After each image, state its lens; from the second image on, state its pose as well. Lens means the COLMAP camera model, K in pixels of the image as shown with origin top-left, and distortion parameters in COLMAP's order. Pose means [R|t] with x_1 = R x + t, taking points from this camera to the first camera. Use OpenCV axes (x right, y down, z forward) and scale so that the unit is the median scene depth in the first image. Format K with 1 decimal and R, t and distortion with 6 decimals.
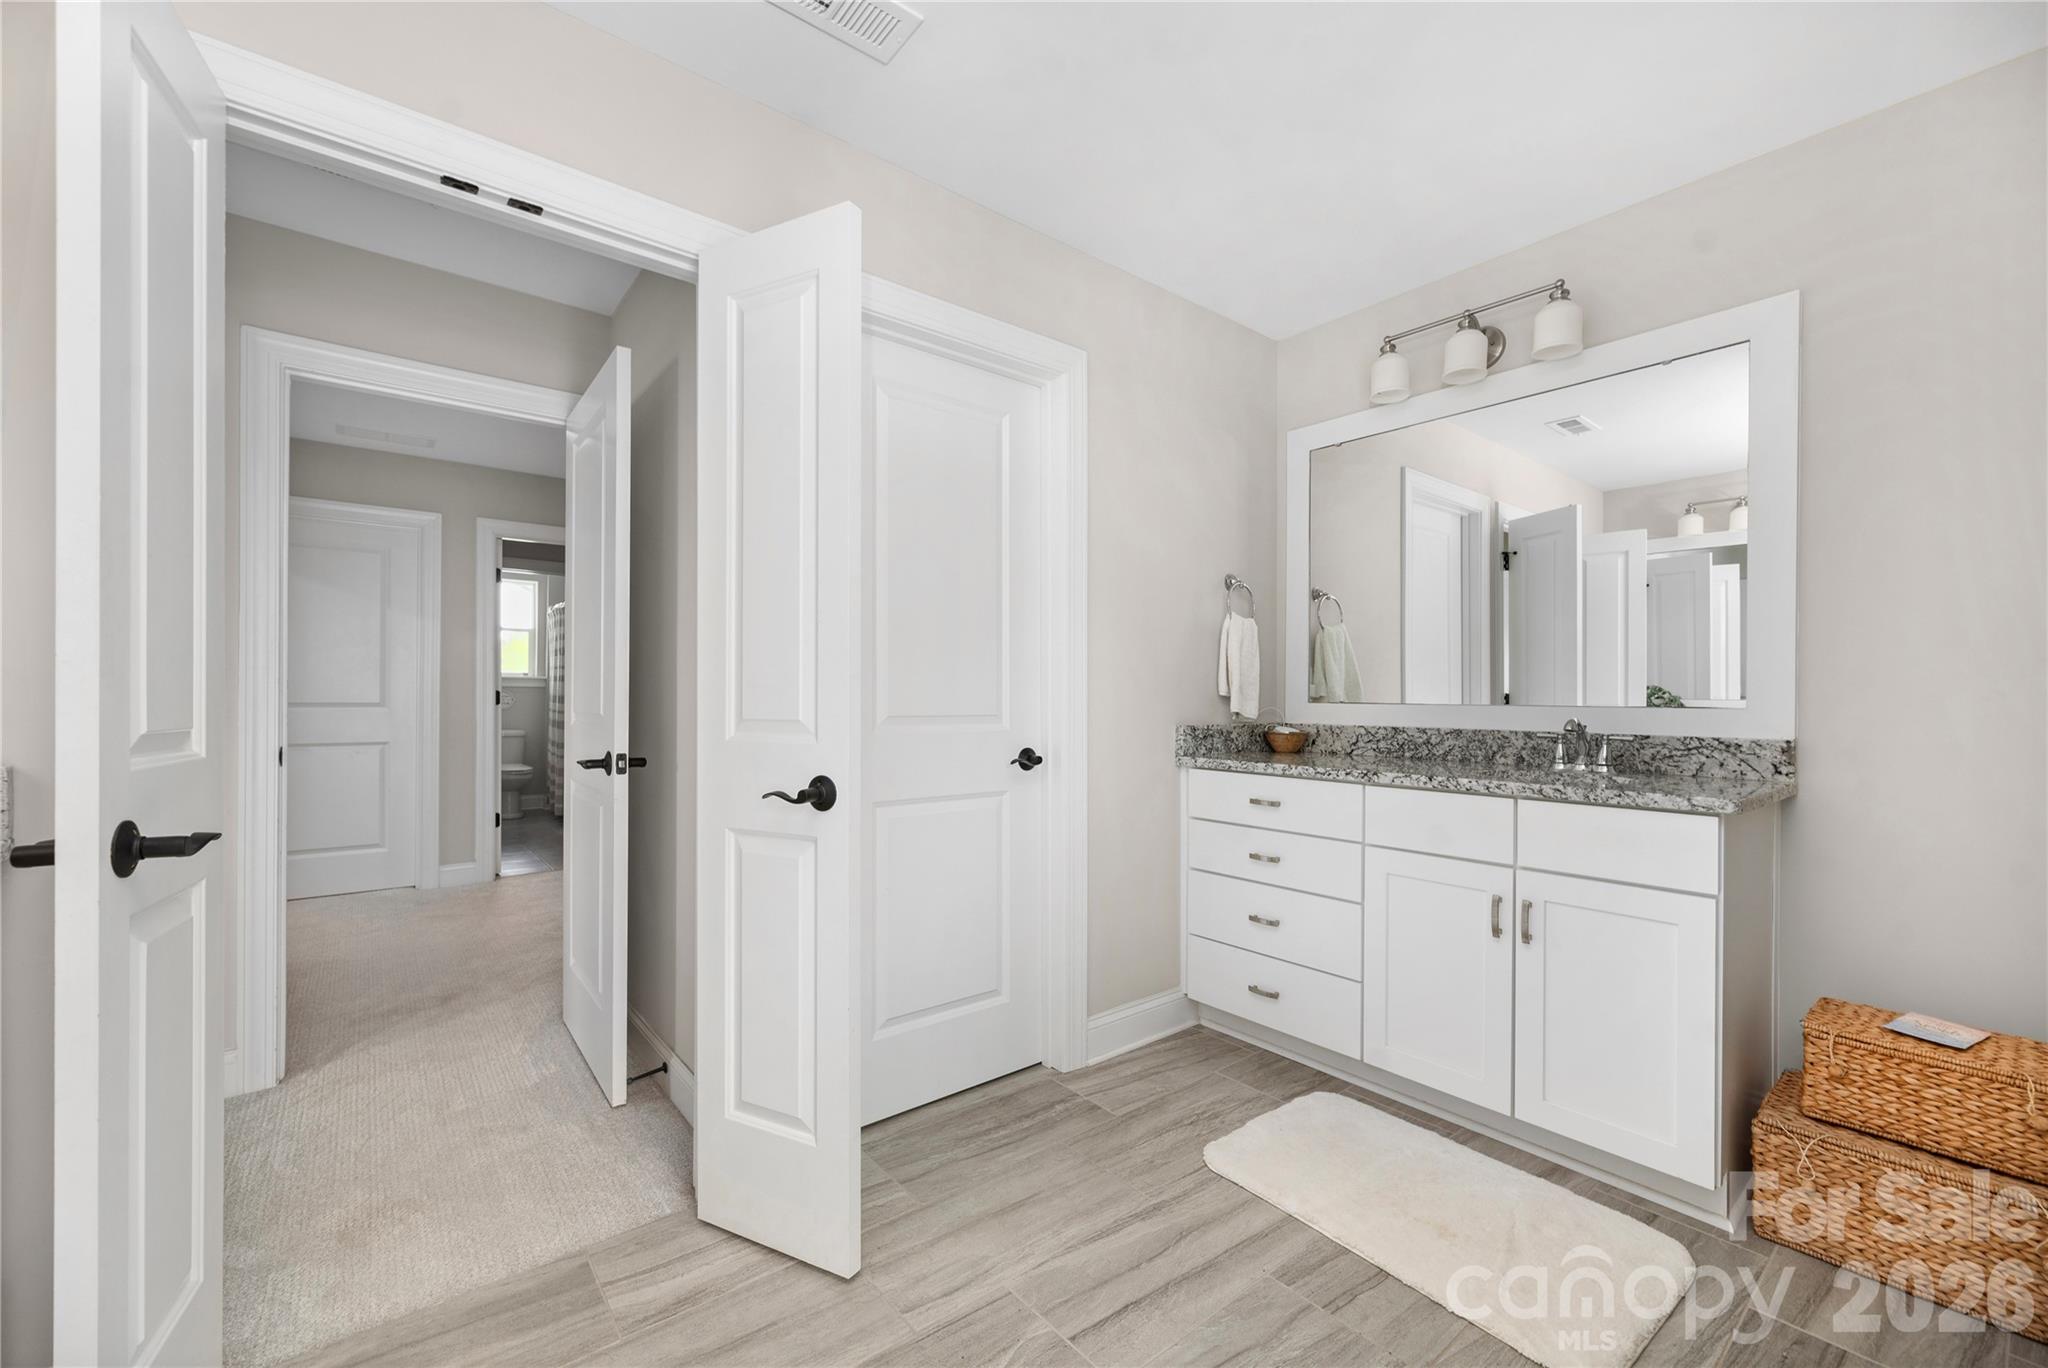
lens RADIAL K [[835.4, 0, 1019.7], [0, 835.4, 691.9], [0, 0, 1]] dist [-0.002536, -0.000384]
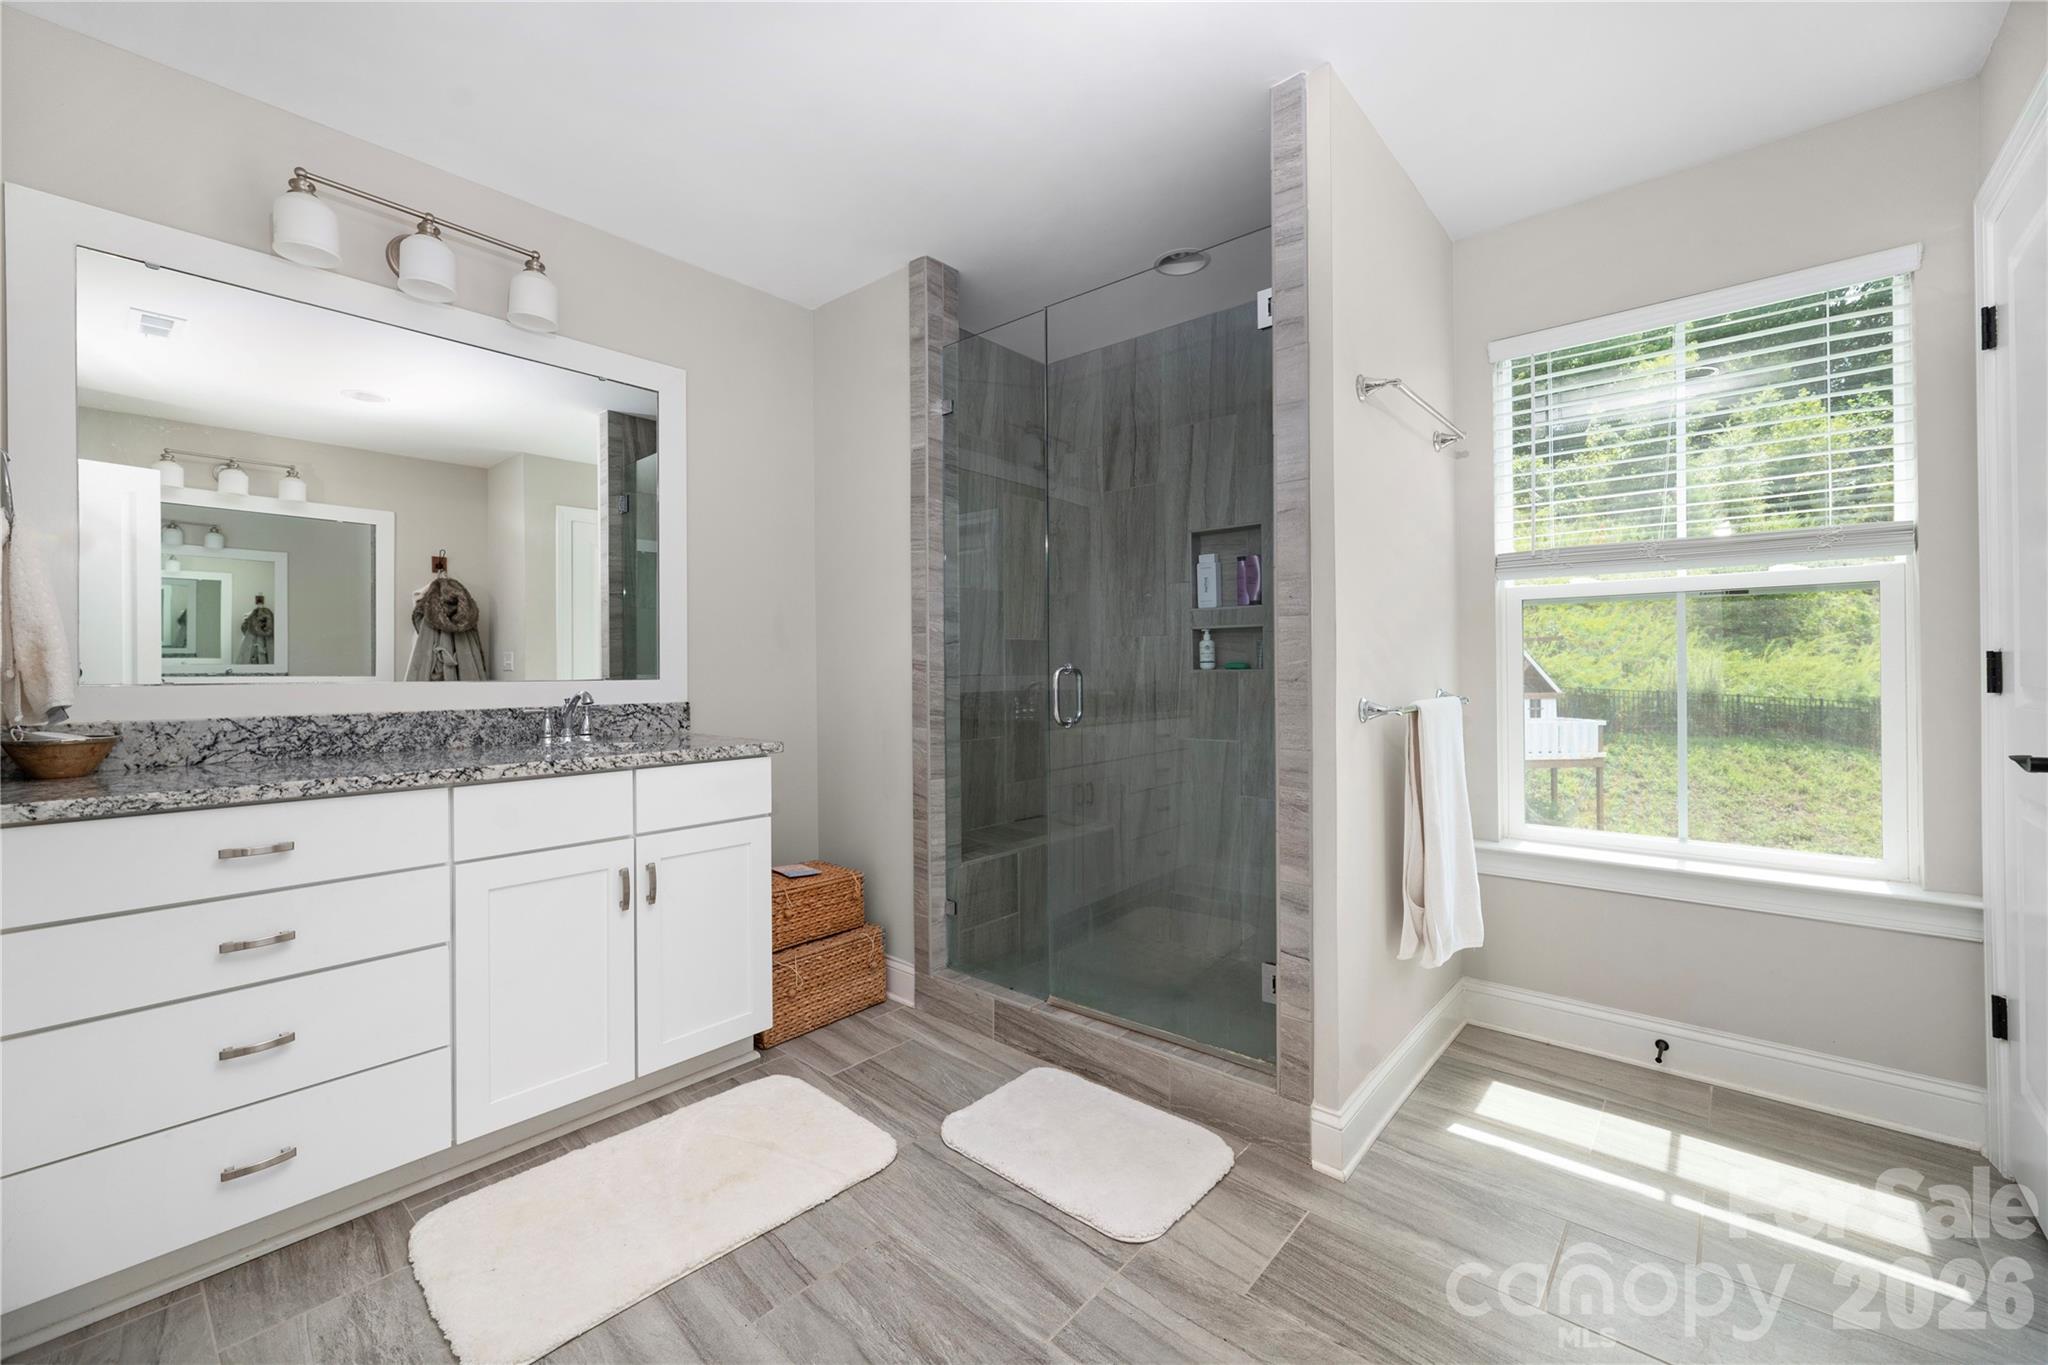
lens RADIAL K [[835.4, 0, 1023.8], [0, 835.4, 665.4], [0, 0, 1]] dist [-0.002536, -0.000384]
pose [[-0.187792, 0.001278, 0.982208, -0.458979], [0.002633, 0.999996, -0.000798, 0.000940], [-0.982205, 0.002437, -0.187795, 0.645467]]
